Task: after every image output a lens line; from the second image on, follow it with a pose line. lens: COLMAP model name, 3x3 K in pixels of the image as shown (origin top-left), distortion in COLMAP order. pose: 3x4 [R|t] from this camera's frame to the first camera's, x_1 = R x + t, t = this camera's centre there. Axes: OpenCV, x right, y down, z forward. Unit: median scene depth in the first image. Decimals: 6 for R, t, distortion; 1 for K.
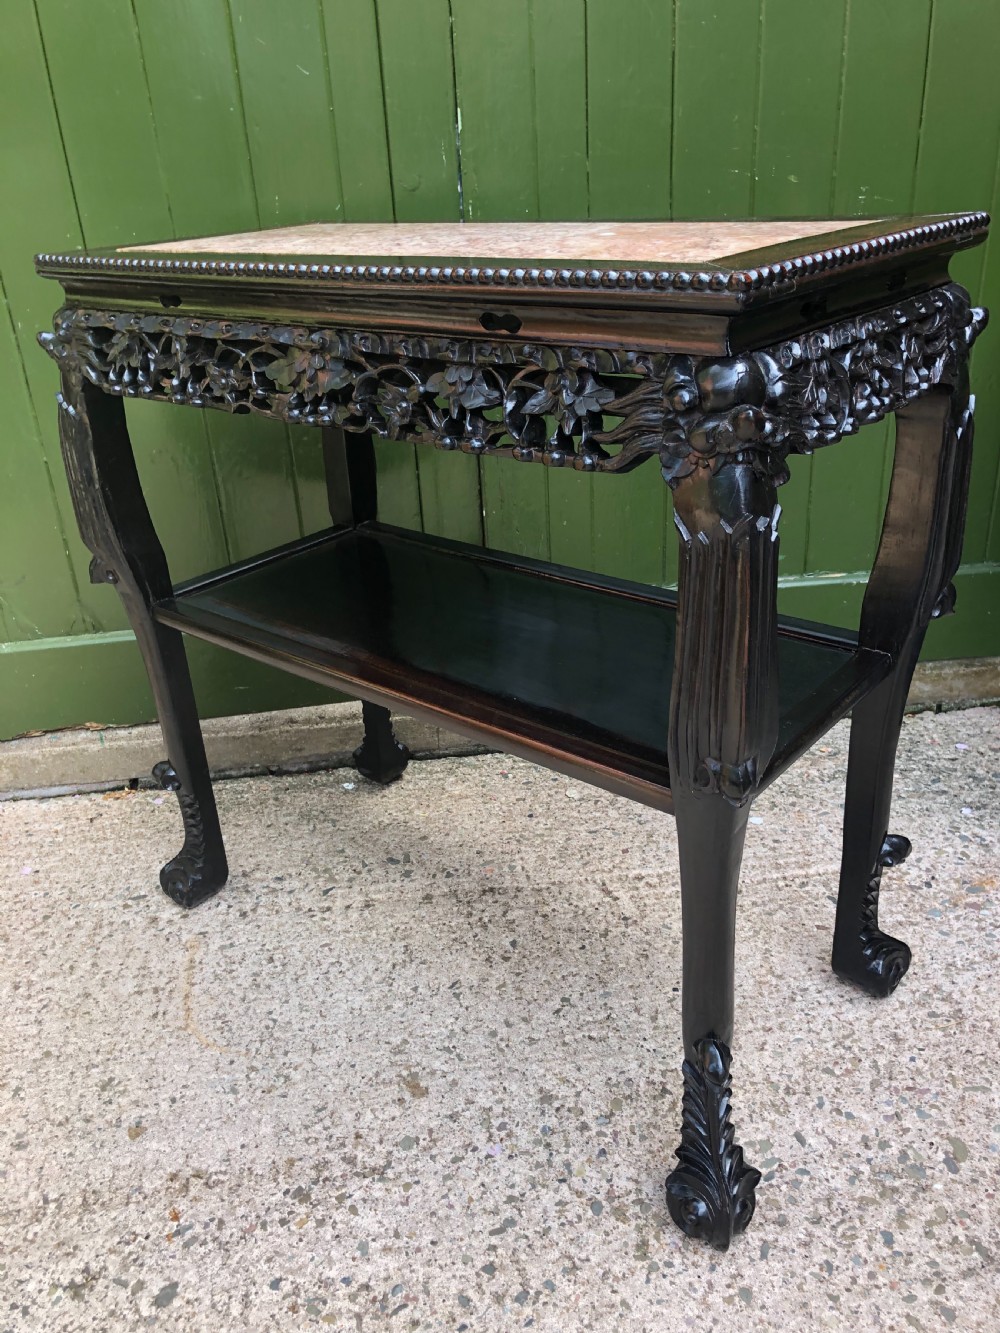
lens RADIAL K [[1104.6, 0, 496.3], [0, 1104.6, 665.6], [0, 0, 1]] dist [-0.003774, 0.024586]
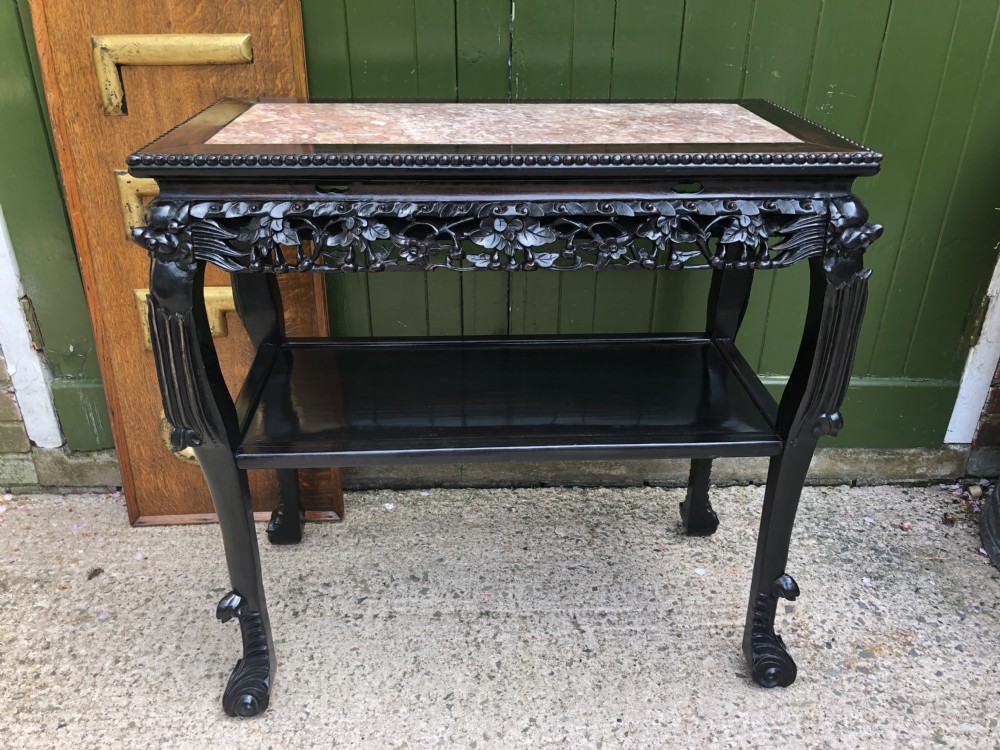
lens RADIAL K [[828.6, 0, 503.5], [0, 828.6, 360.1], [0, 0, 1]] dist [-0.003774, 0.024586]
pose [[0.995571, 0.087430, -0.034572, 0.025115], [-0.086415, 0.995813, 0.029829, -0.137672], [0.037036, -0.026710, 0.998957, 0.046633]]
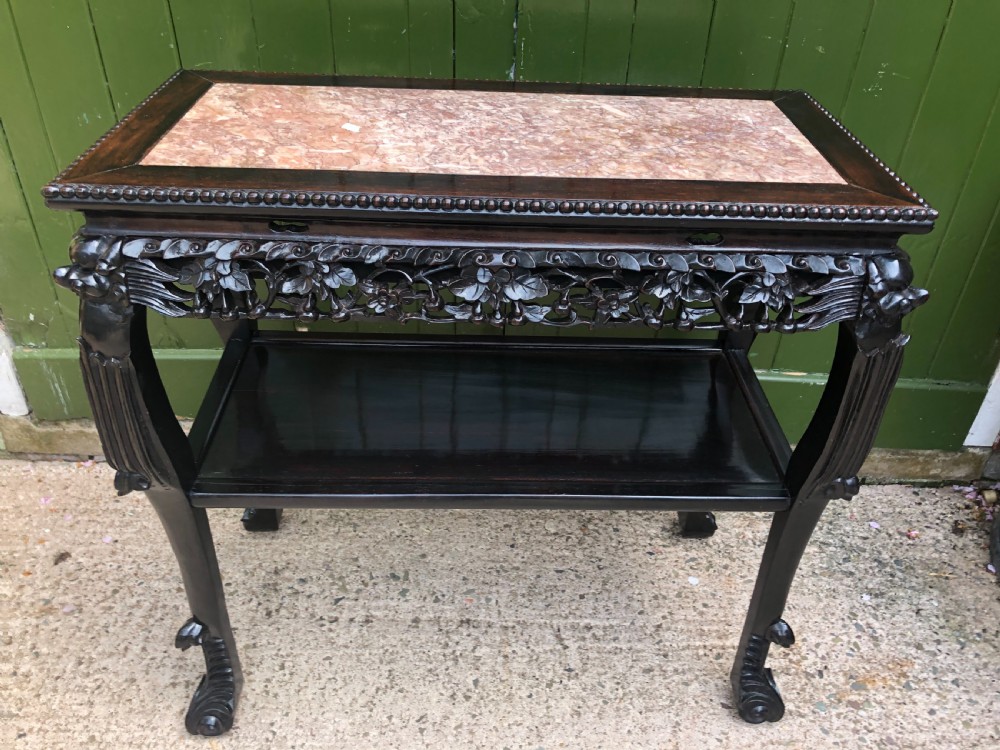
lens RADIAL K [[828.6, 0, 510.1], [0, 828.6, 357.6], [0, 0, 1]] dist [-0.003774, 0.024586]
pose [[0.990817, 0.132863, -0.025068, 0.030082], [-0.127167, 0.978721, 0.161037, -0.273763], [0.045930, -0.156371, 0.986630, 0.148434]]
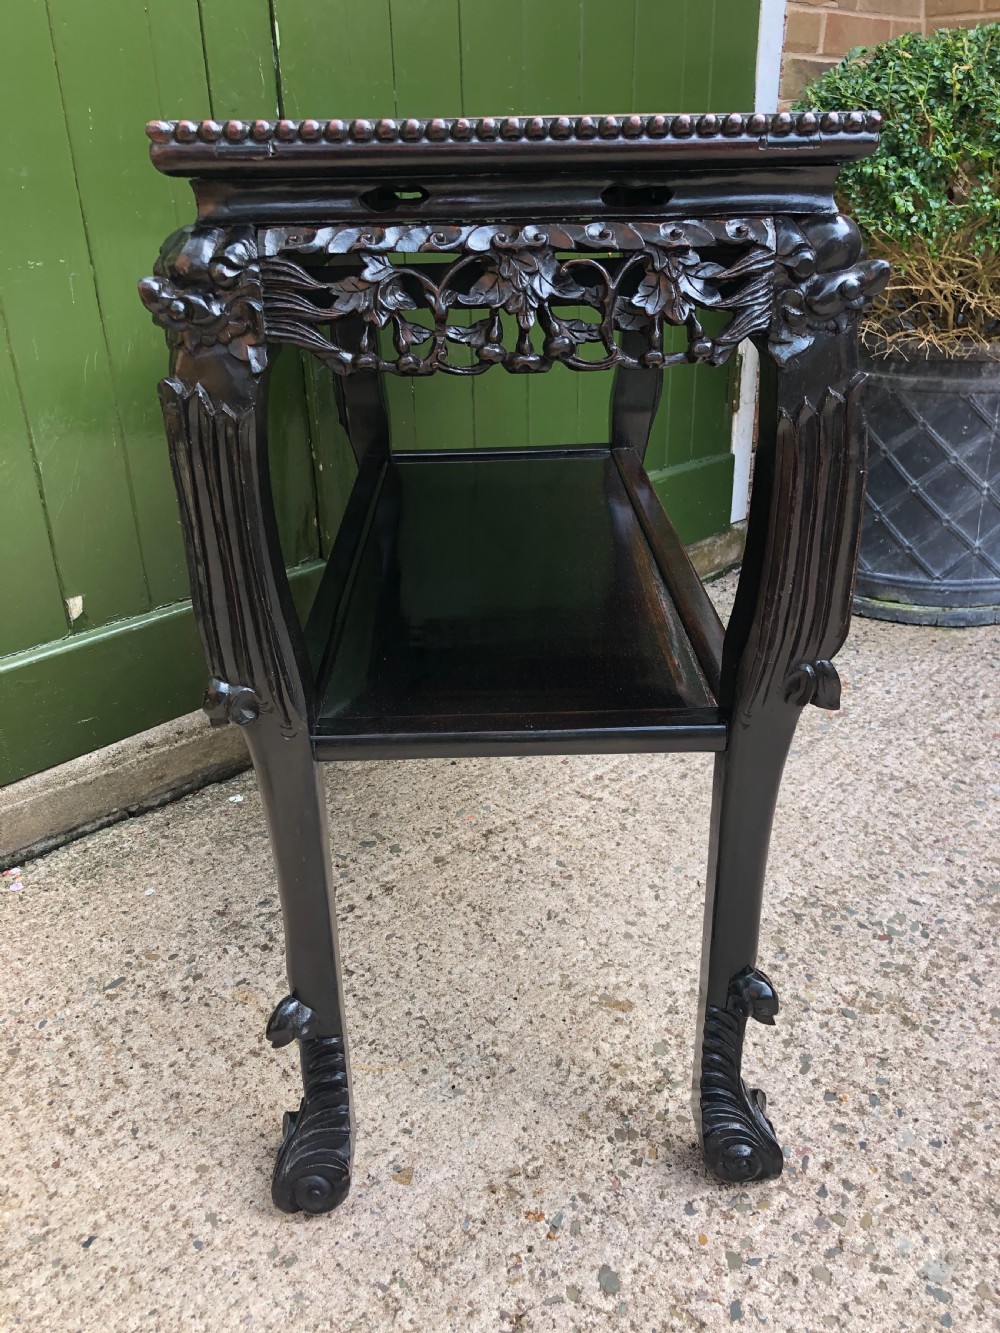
lens RADIAL K [[1107.7, 0, 503.8], [0, 1107.7, 659.3], [0, 0, 1]] dist [0.003111, 0.019205]
pose [[0.807216, -0.222683, 0.546640, -0.557770], [0.236176, 0.970591, 0.046628, 0.014711], [-0.540947, 0.091464, 0.836068, 0.186587]]
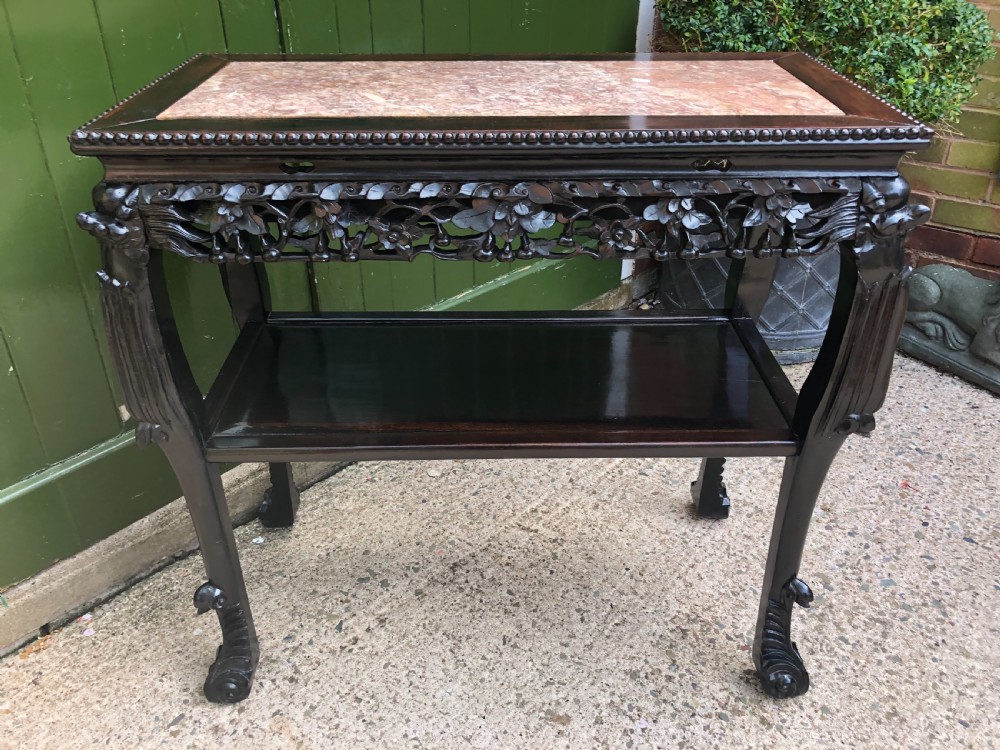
lens RADIAL K [[831.0, 0, 515.1], [0, 831.0, 358.1], [0, 0, 1]] dist [0.003111, 0.019205]
pose [[0.746670, -0.283289, 0.601856, -0.533878], [0.245193, 0.958285, 0.146868, -0.177054], [-0.618356, 0.037909, 0.784984, 0.203131]]
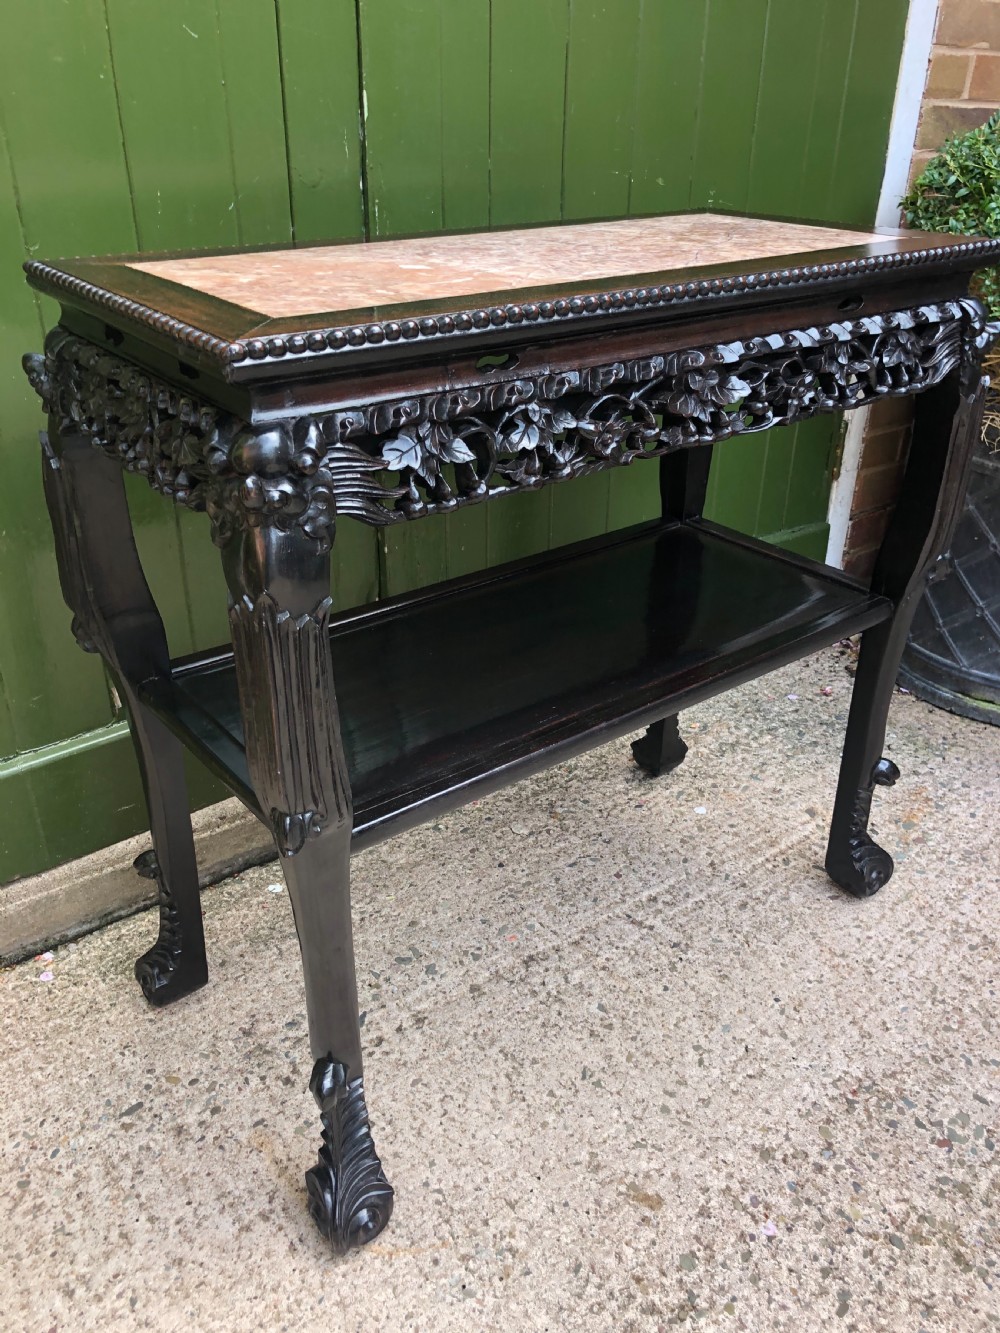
lens RADIAL K [[1107.7, 0, 501.2], [0, 1107.7, 664.5], [0, 0, 1]] dist [0.003111, 0.019205]
pose [[0.859200, -0.186810, 0.476316, -0.478822], [0.166827, 0.982371, 0.084353, -0.137636], [-0.483677, 0.006987, 0.875219, 0.221907]]
